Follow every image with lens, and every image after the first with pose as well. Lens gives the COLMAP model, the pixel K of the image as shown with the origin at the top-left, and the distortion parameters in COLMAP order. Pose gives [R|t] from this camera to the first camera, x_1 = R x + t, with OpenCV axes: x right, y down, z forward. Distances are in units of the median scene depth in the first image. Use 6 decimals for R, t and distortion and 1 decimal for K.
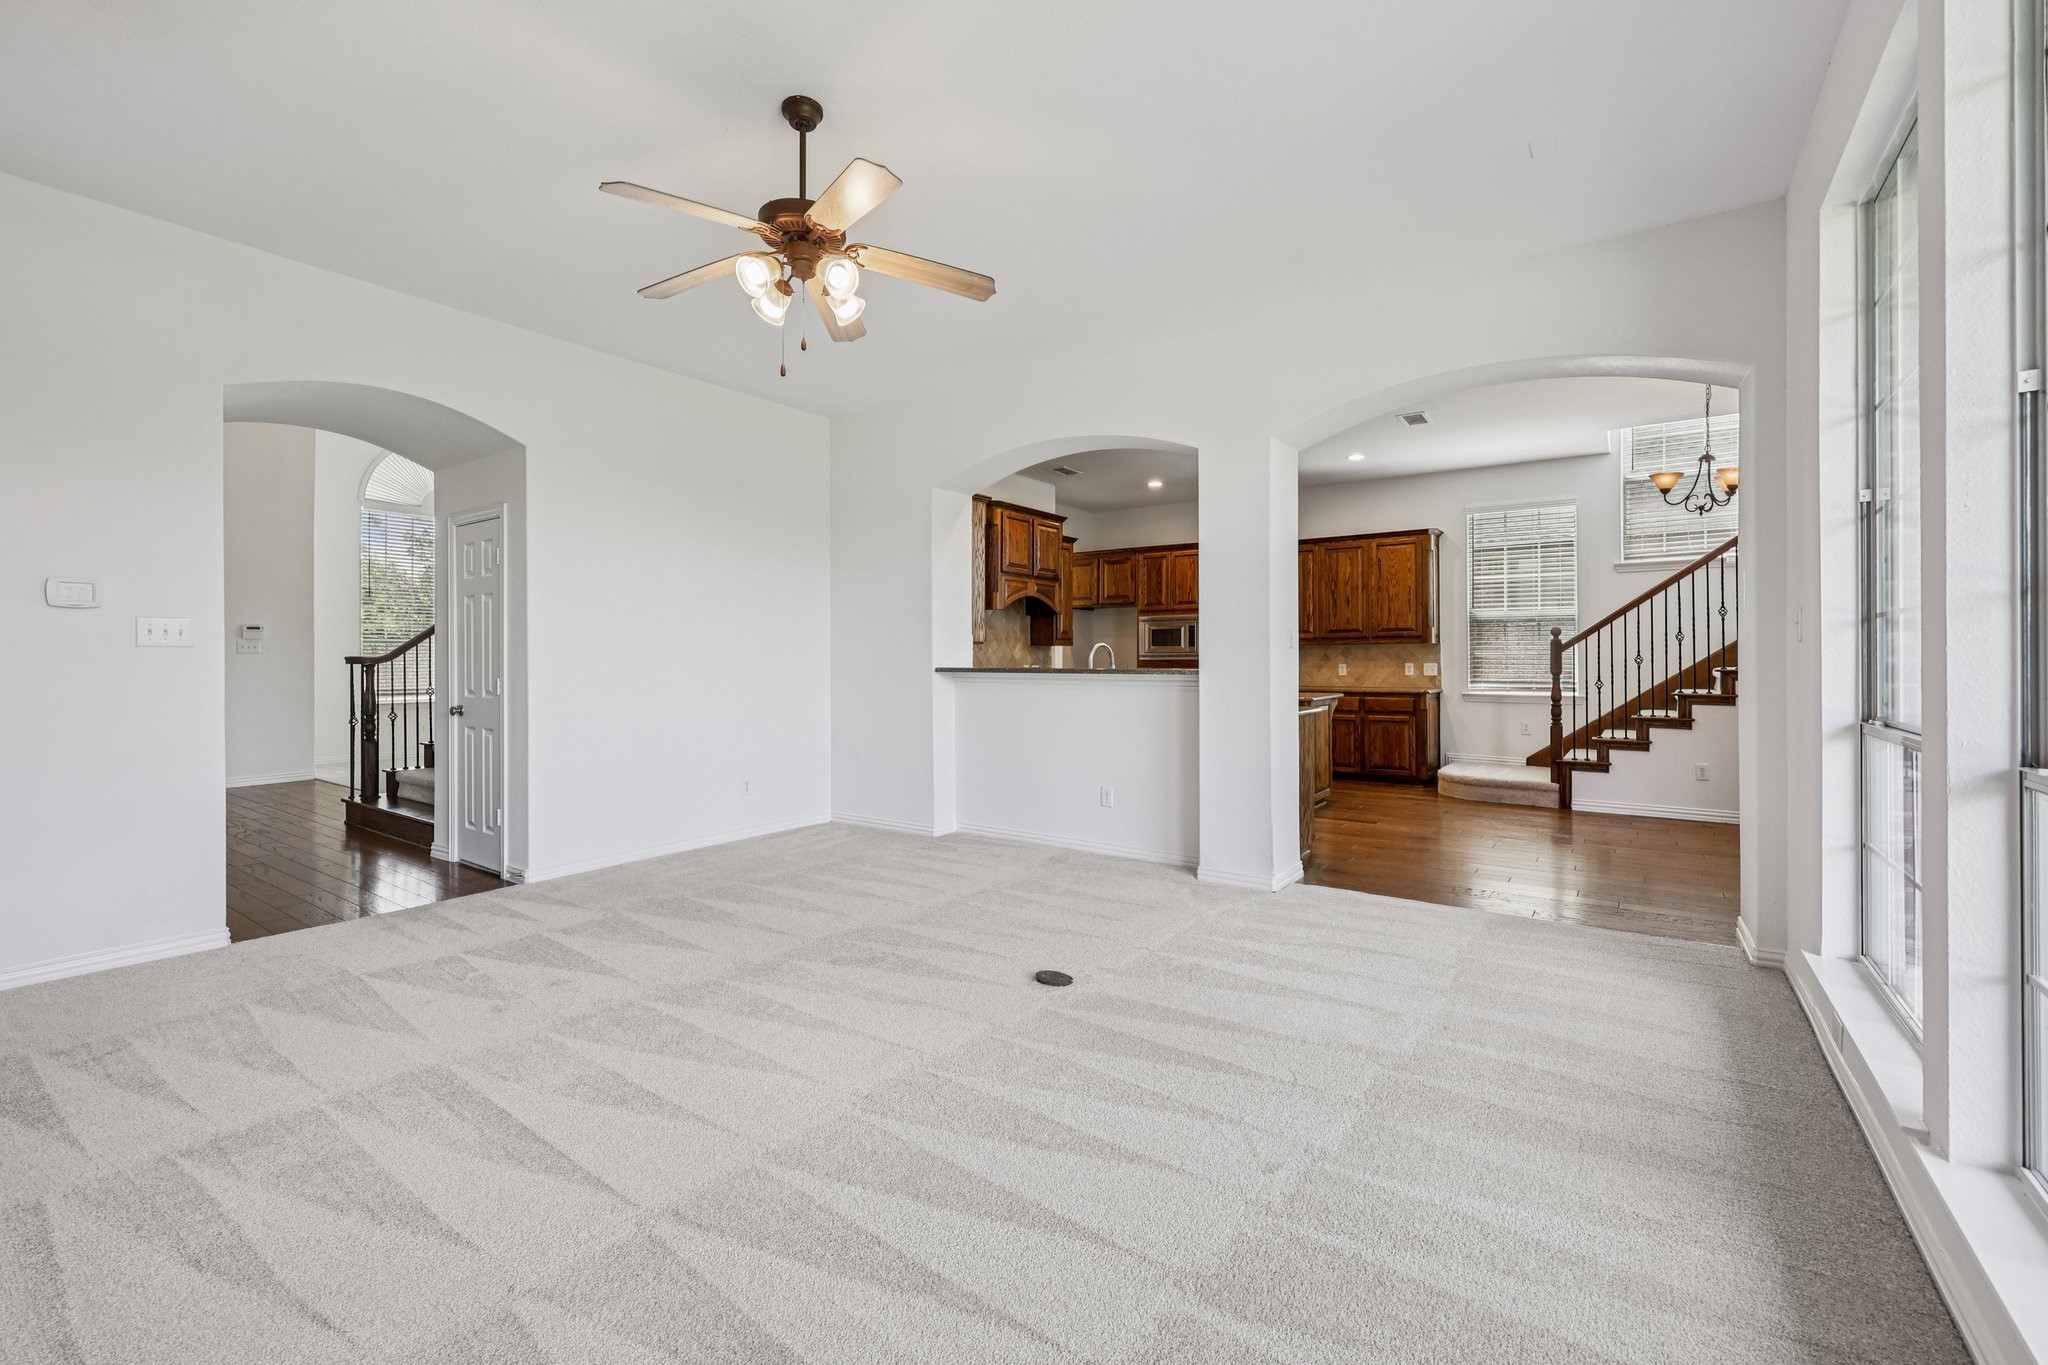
lens RADIAL K [[850.5, 0, 1023.5], [0, 850.5, 662.0], [0, 0, 1]] dist [0.001484, 0.000200]
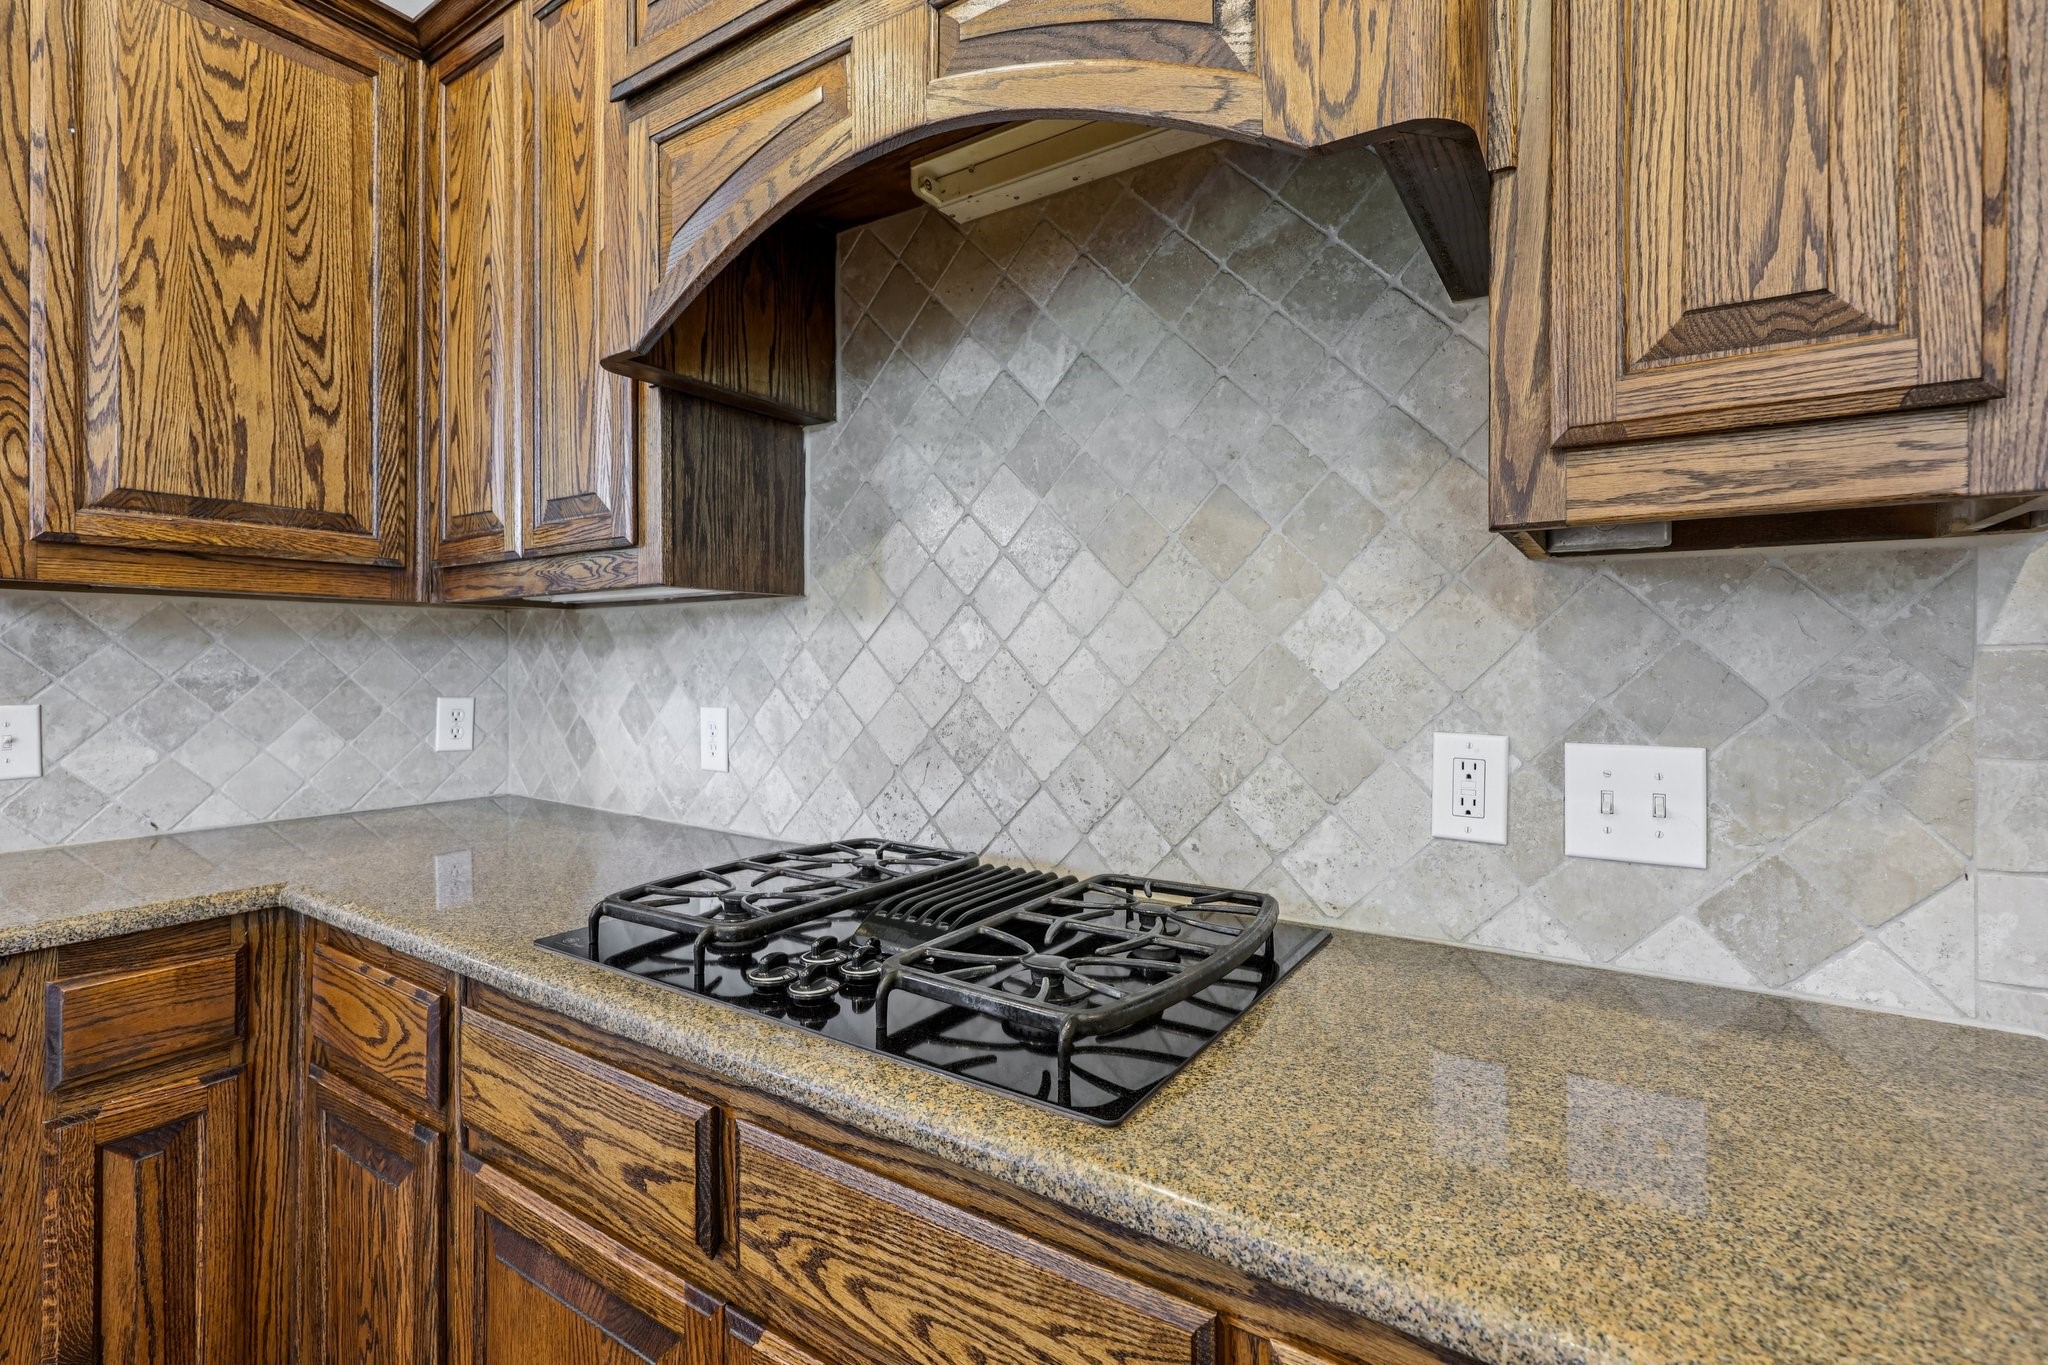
lens RADIAL K [[921.3, 0, 1034.6], [0, 921.3, 660.7], [0, 0, 1]] dist [-0.001070, 0.000464]
pose [[0.053574, -0.000196, -0.998564, 0.127342], [-0.012338, 0.999924, -0.000859, -0.005502], [0.998488, 0.012366, 0.053568, 0.951716]]
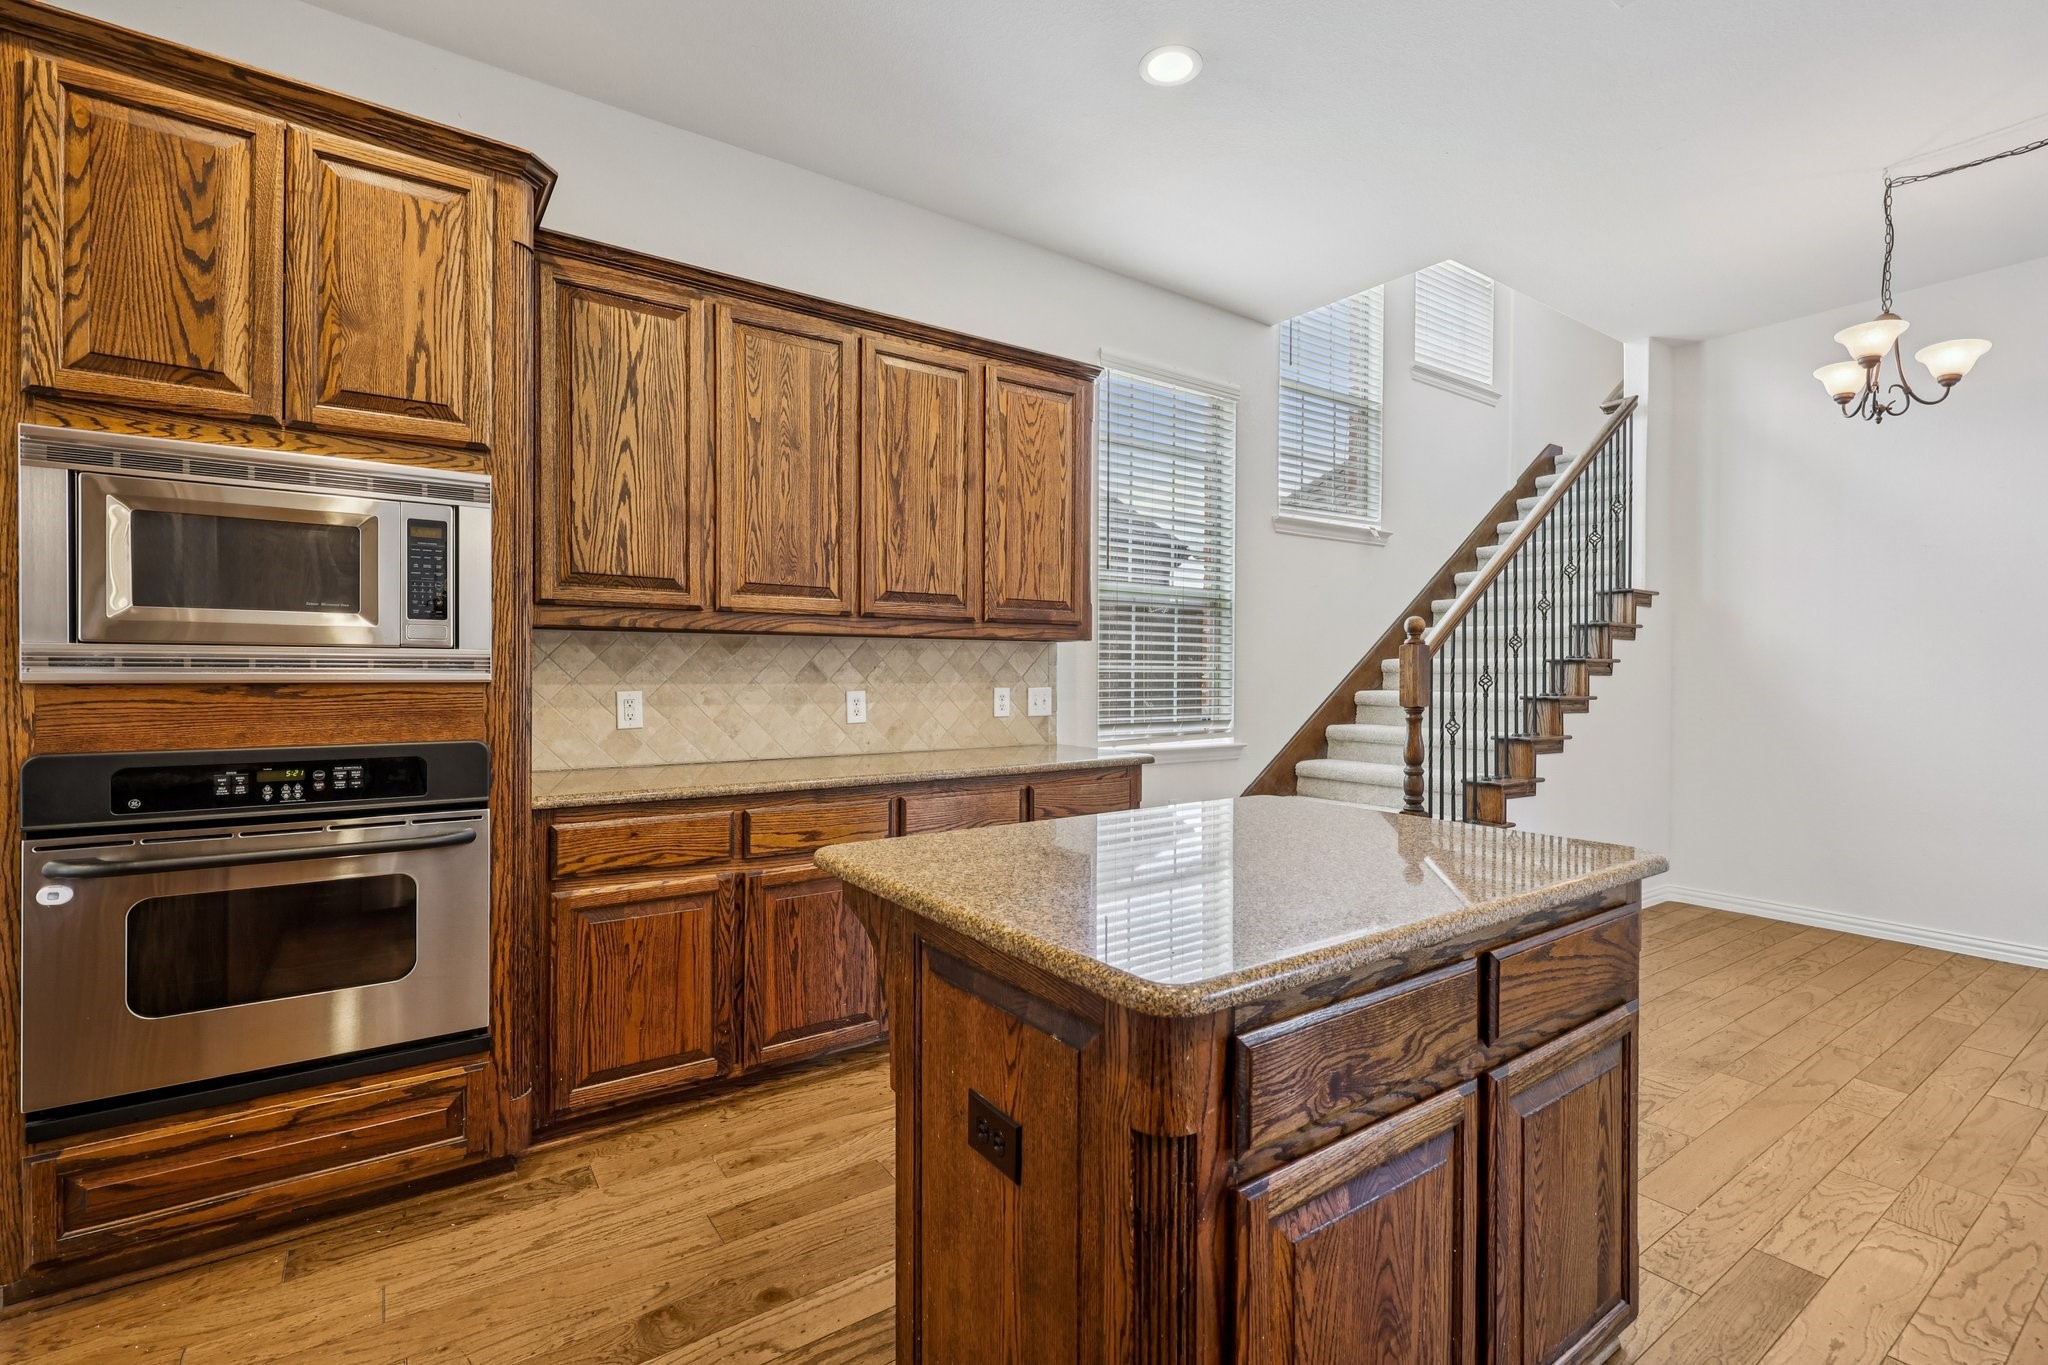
lens RADIAL K [[921.3, 0, 1039.7], [0, 921.3, 676.9], [0, 0, 1]] dist [-0.001070, 0.000464]
pose [[0.308631, -0.000281, 0.951182, 0.030650], [0.003912, 0.999992, -0.000973, -0.003334], [-0.951174, 0.004021, 0.308630, 0.857224]]
